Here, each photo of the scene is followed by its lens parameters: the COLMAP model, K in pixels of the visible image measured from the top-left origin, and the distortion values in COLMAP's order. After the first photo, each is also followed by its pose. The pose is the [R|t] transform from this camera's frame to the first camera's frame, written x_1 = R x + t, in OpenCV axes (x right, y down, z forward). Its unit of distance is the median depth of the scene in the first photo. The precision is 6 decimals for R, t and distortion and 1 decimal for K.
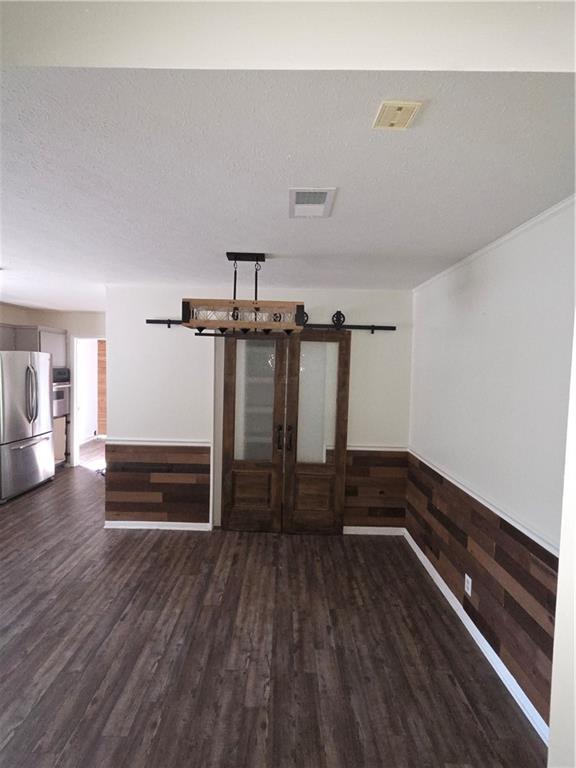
lens RADIAL K [[352.3, 0, 284.2], [0, 352.3, 383.1], [0, 0, 1]] dist [-0.000651, 0.000713]
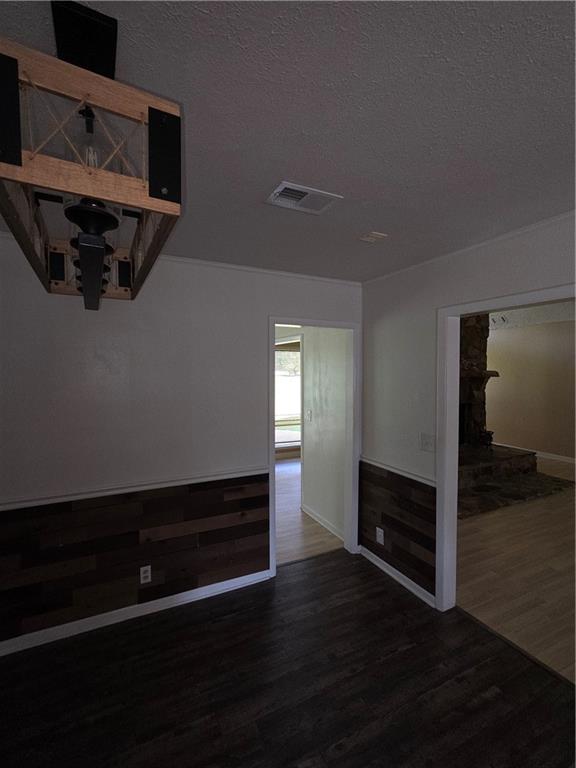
lens RADIAL K [[352.3, 0, 285.7], [0, 352.3, 384.8], [0, 0, 1]] dist [-0.000651, 0.000713]
pose [[-0.454759, -0.062859, 0.888394, -0.667620], [0.028474, 0.995970, 0.085046, -0.072998], [-0.890159, 0.063972, -0.451136, 1.287238]]
